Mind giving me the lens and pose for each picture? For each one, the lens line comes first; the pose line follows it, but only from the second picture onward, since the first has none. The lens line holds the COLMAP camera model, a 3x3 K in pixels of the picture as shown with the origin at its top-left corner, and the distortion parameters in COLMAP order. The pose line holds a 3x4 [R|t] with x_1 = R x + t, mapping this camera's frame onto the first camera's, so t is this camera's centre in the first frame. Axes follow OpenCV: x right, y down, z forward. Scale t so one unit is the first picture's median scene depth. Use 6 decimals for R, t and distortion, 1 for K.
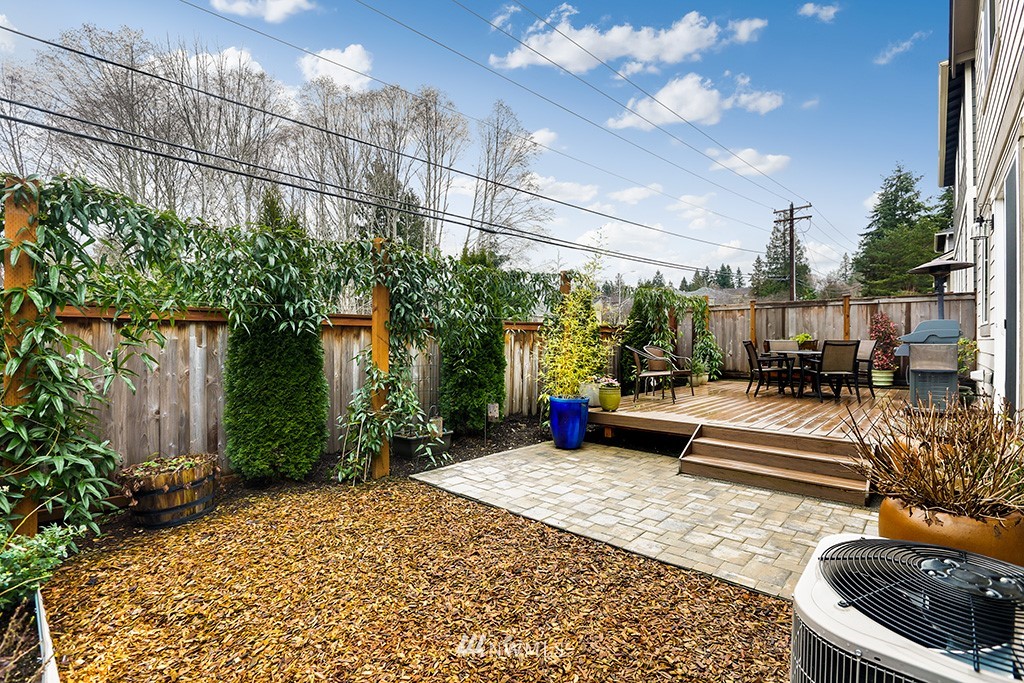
lens RADIAL K [[462.2, 0, 507.4], [0, 462.2, 341.1], [0, 0, 1]] dist [-0.021509, 0.004036]
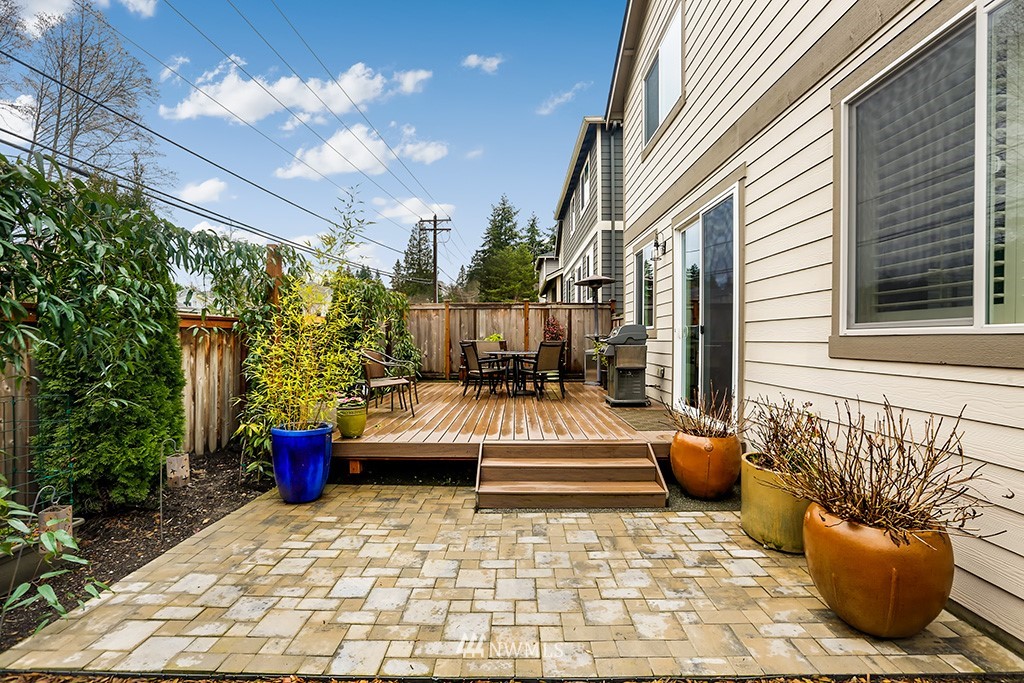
lens RADIAL K [[462.2, 0, 516.7], [0, 462.2, 344.8], [0, 0, 1]] dist [-0.021509, 0.004036]
pose [[0.735480, -0.001984, 0.677543, -0.122329], [-0.003402, 0.999972, 0.006621, -0.009750], [-0.677538, -0.007174, 0.735453, 0.334595]]
